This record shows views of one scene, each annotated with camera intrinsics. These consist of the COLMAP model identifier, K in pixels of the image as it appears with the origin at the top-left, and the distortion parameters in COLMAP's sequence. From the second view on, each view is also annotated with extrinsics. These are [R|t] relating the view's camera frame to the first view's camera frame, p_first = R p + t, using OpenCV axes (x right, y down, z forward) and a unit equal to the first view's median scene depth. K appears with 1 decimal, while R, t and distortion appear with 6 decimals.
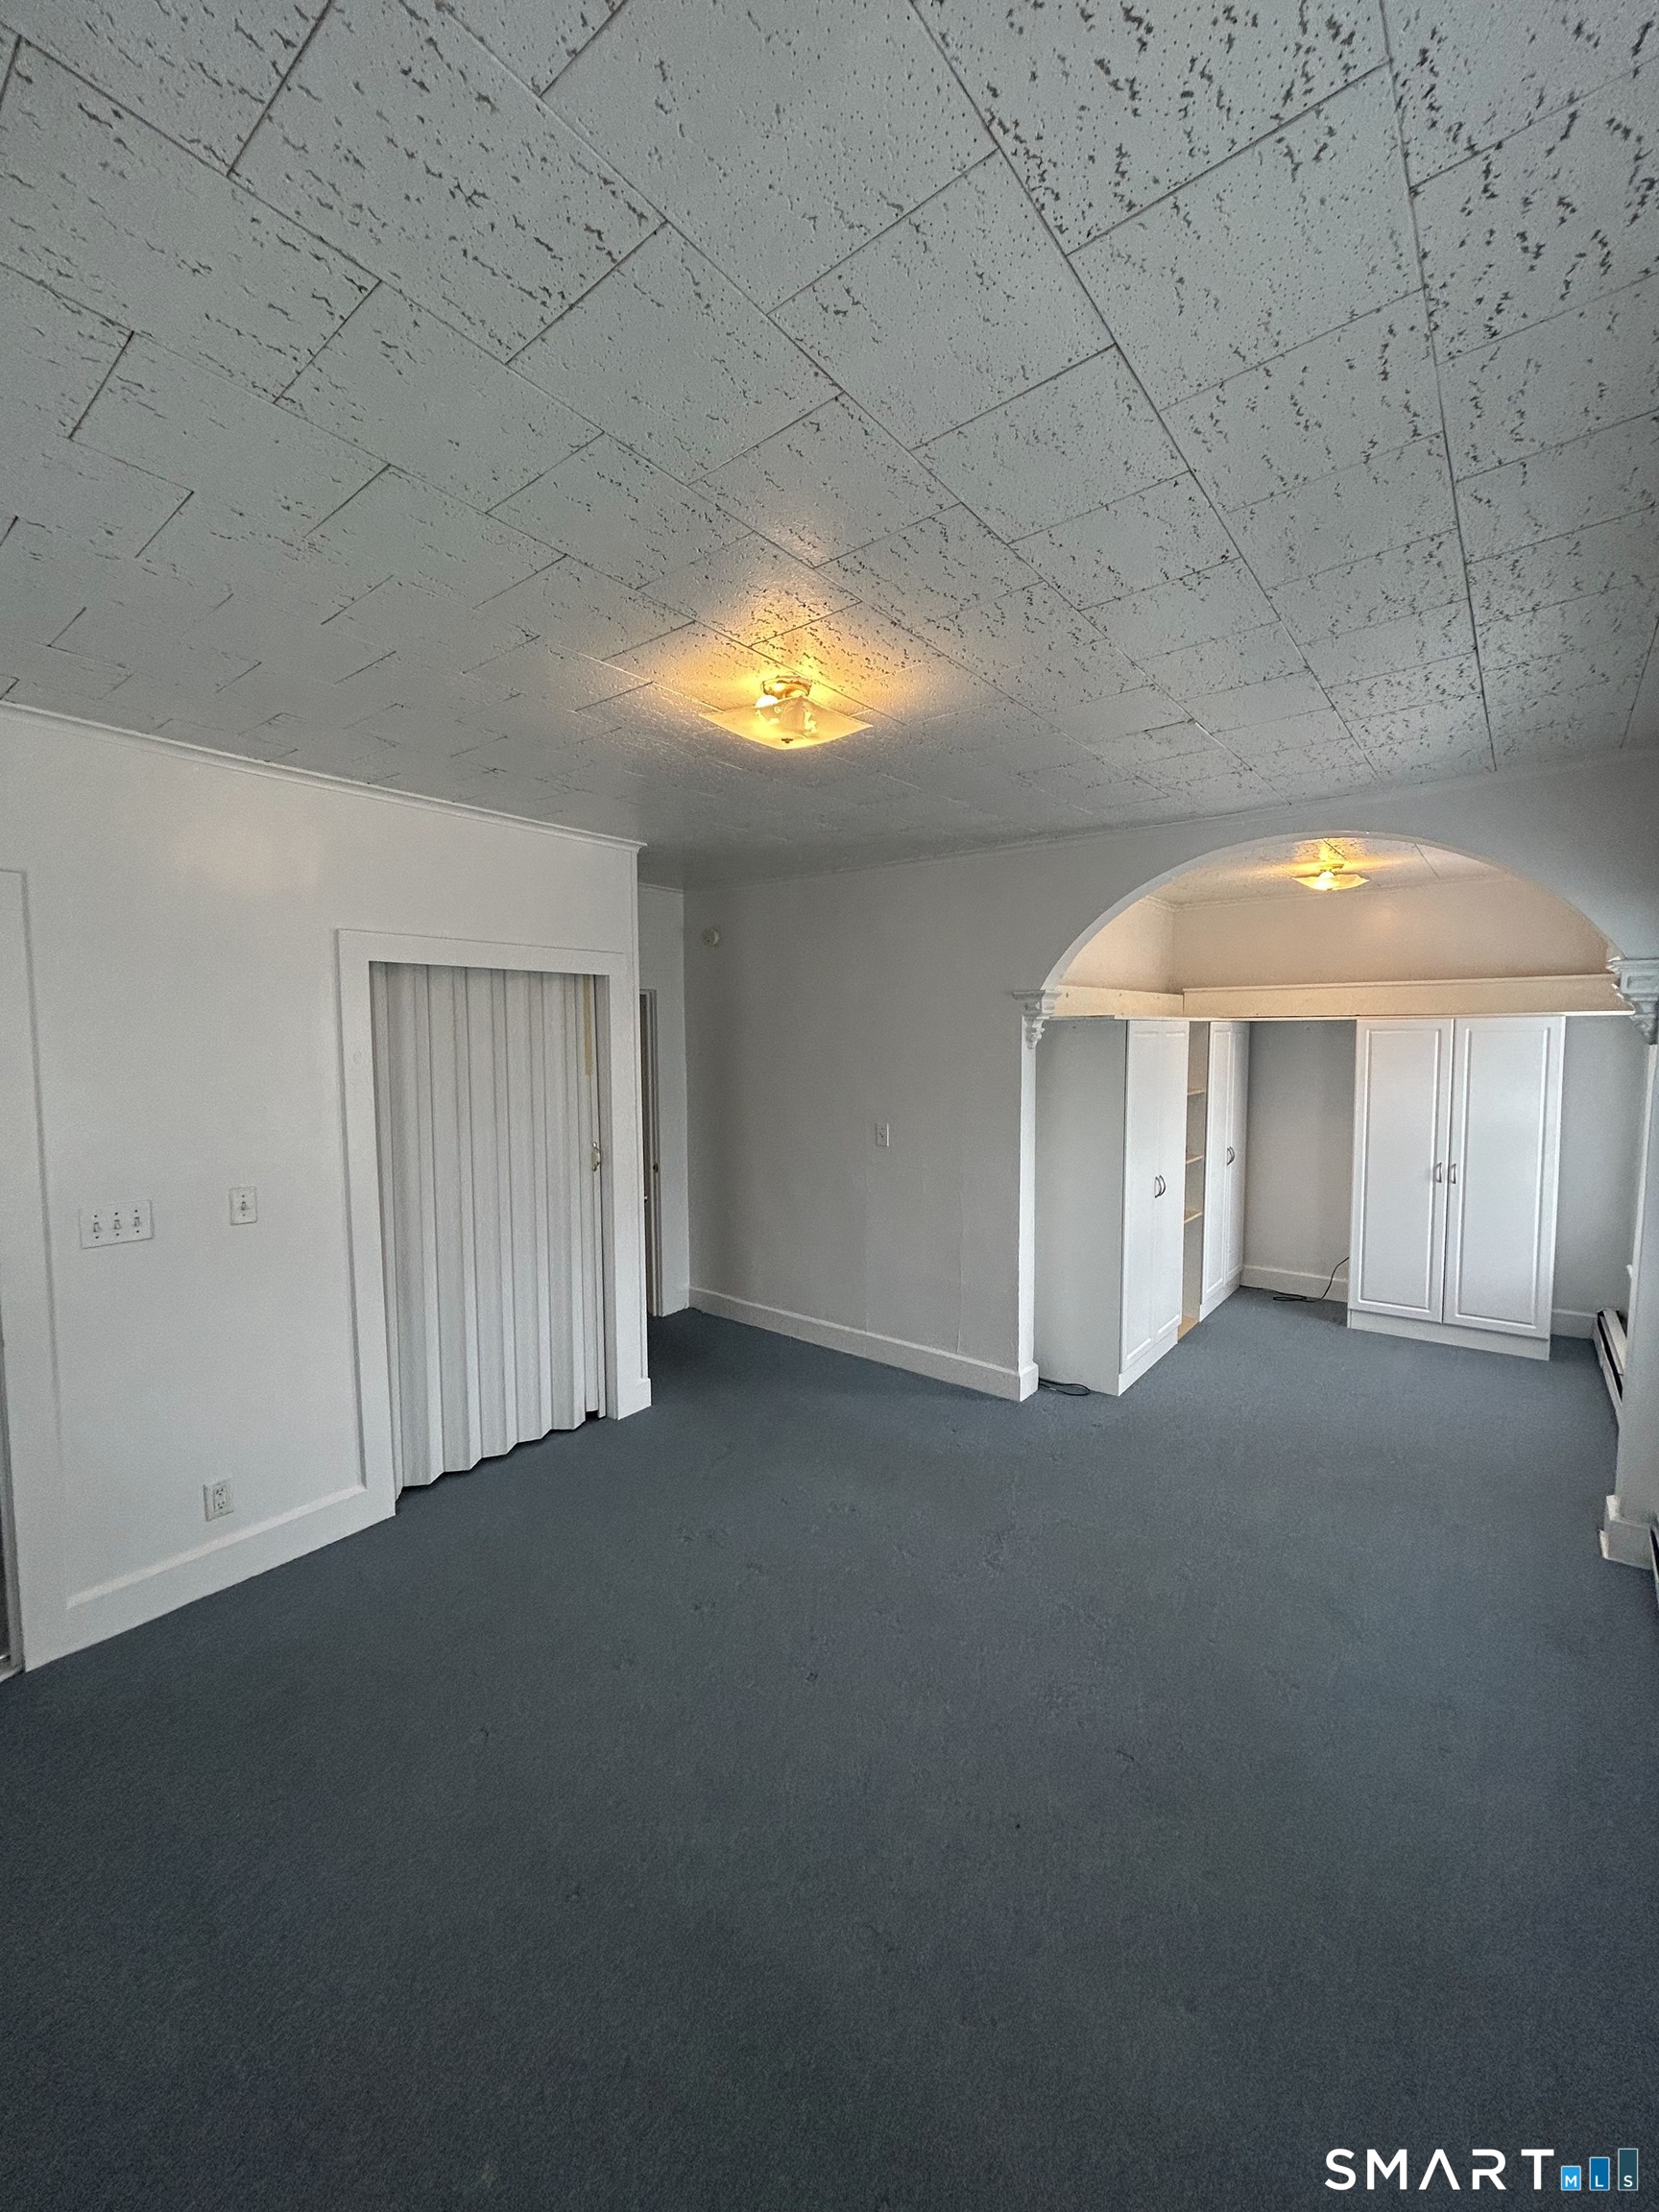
lens RADIAL K [[886.4, 0, 825.2], [0, 886.4, 1107.9], [0, 0, 1]] dist [-0.000590, -0.000339]
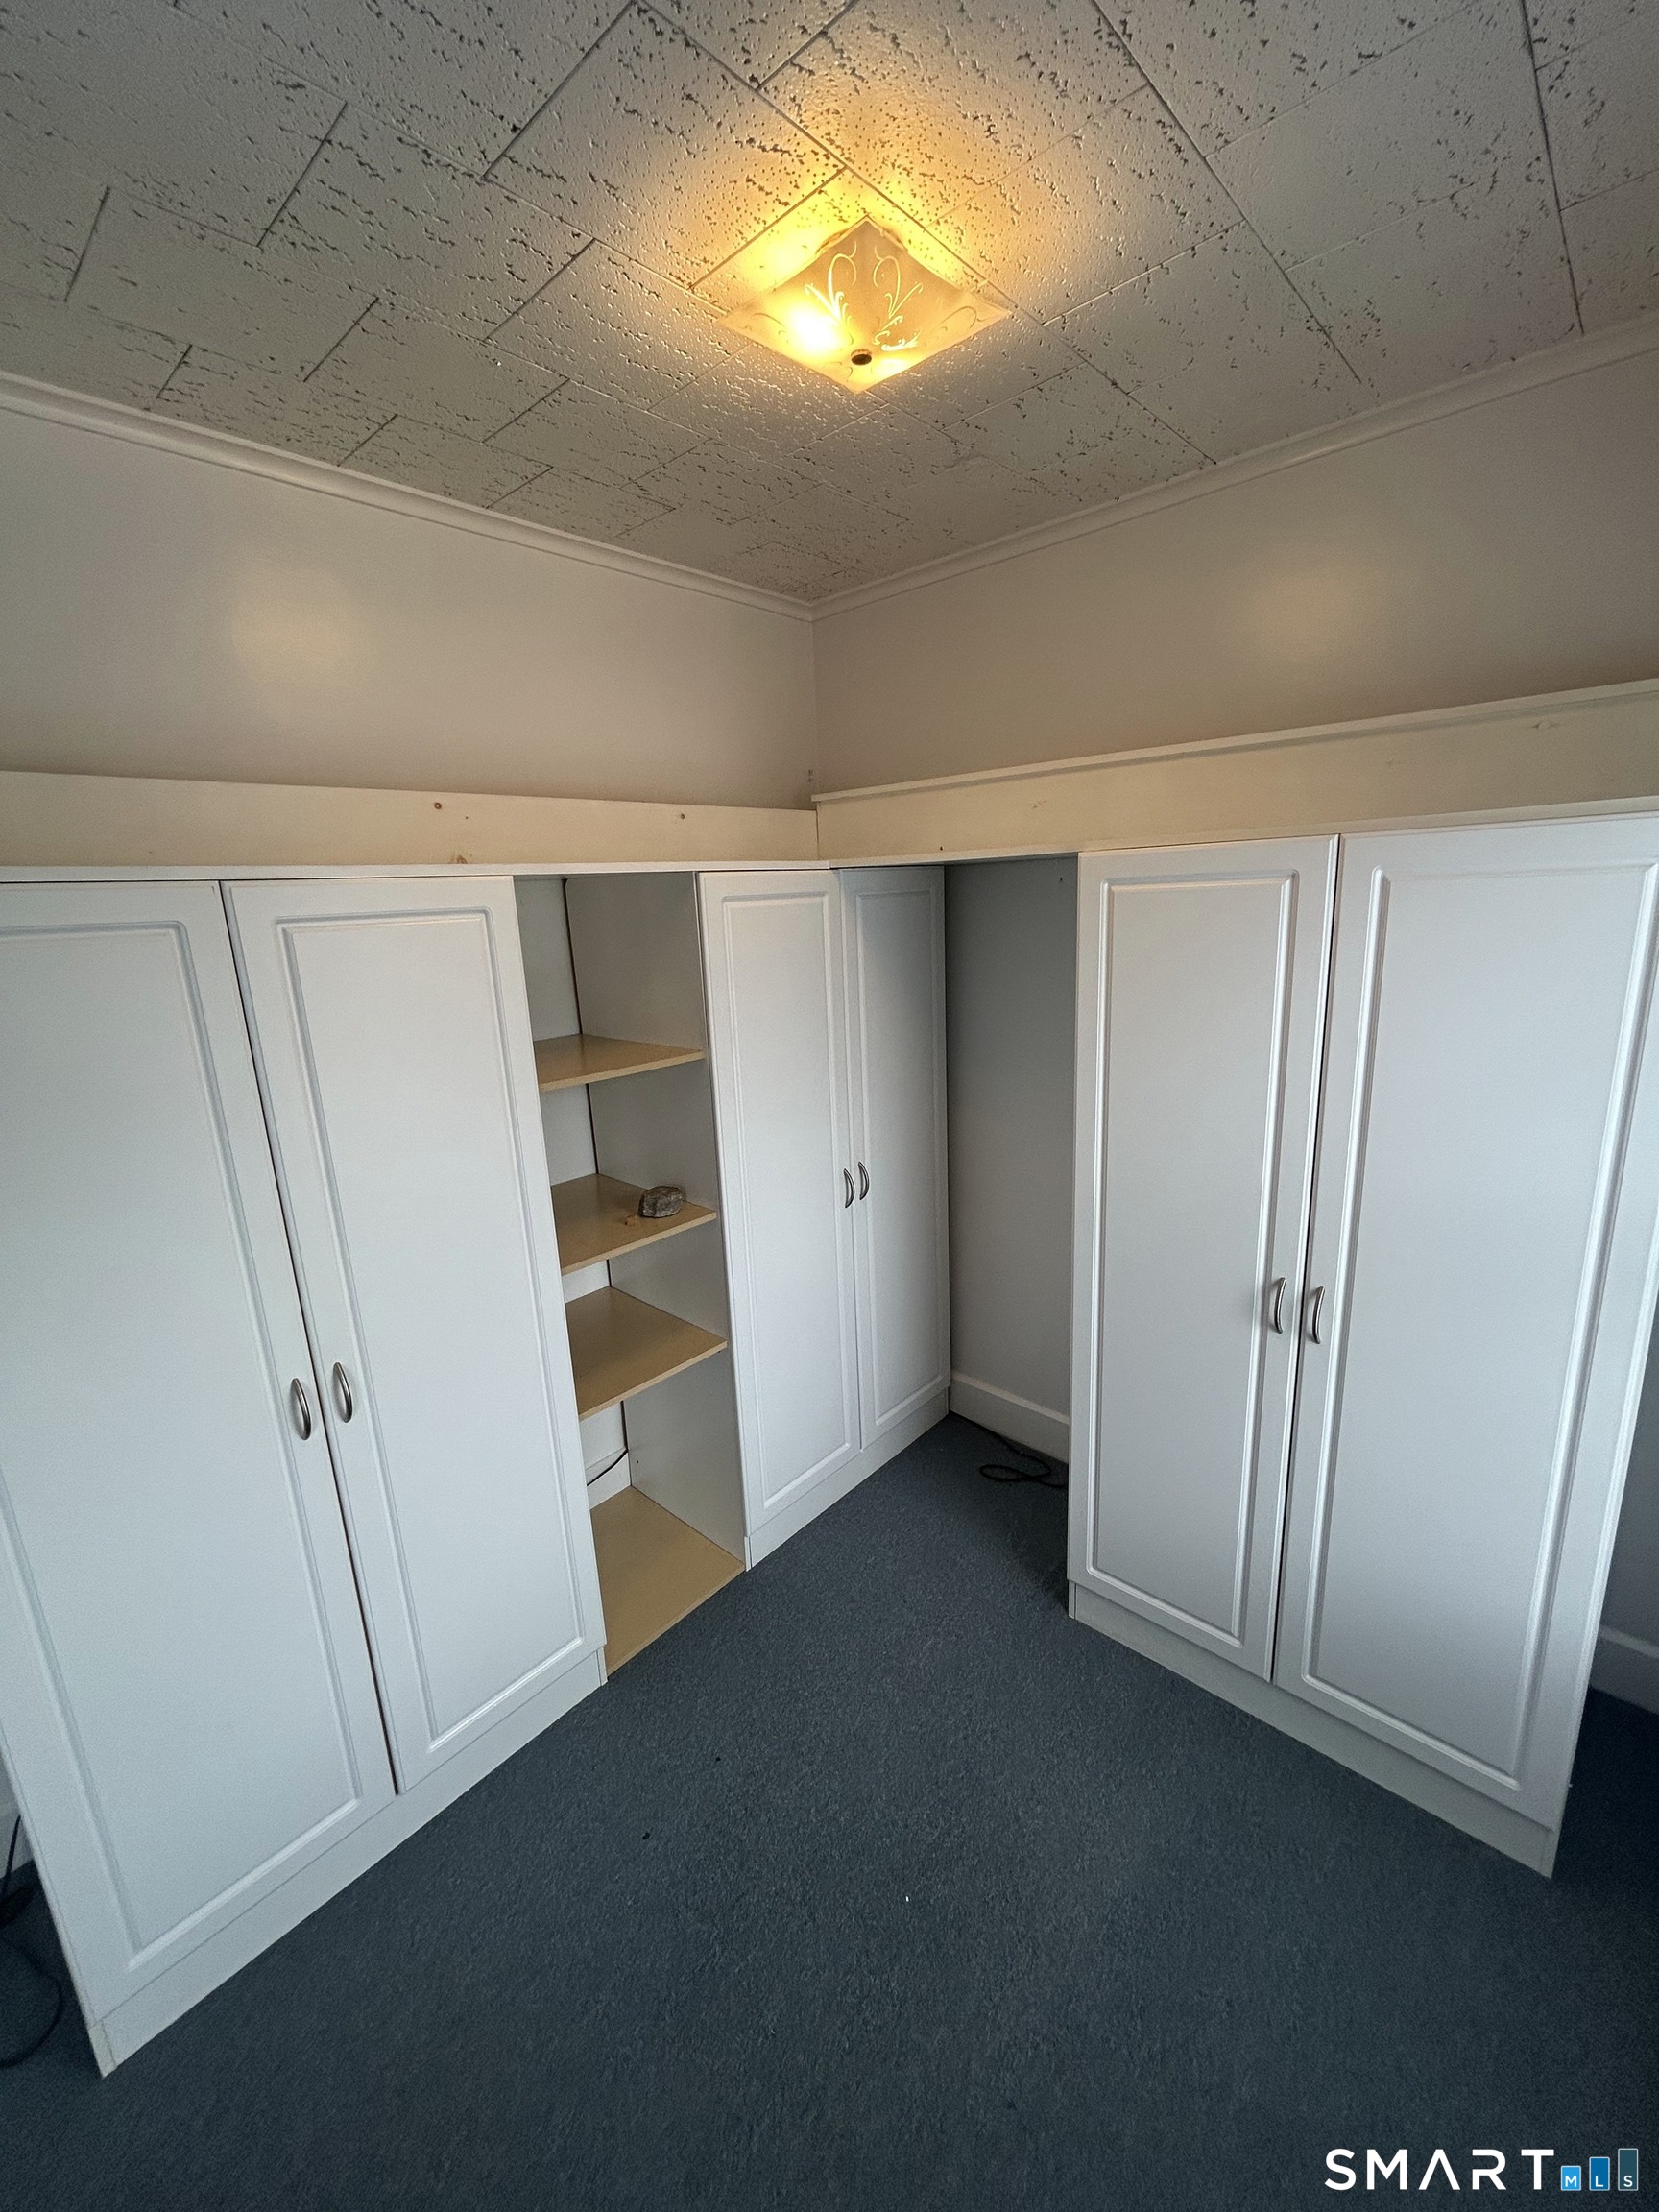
lens RADIAL K [[886.4, 0, 808.0], [0, 886.4, 1108.8], [0, 0, 1]] dist [-0.000590, -0.000339]
pose [[0.995054, -0.021376, -0.097009, 0.573983], [0.037289, 0.985535, 0.165318, -0.068039], [0.092072, -0.168117, 0.981458, 0.692528]]
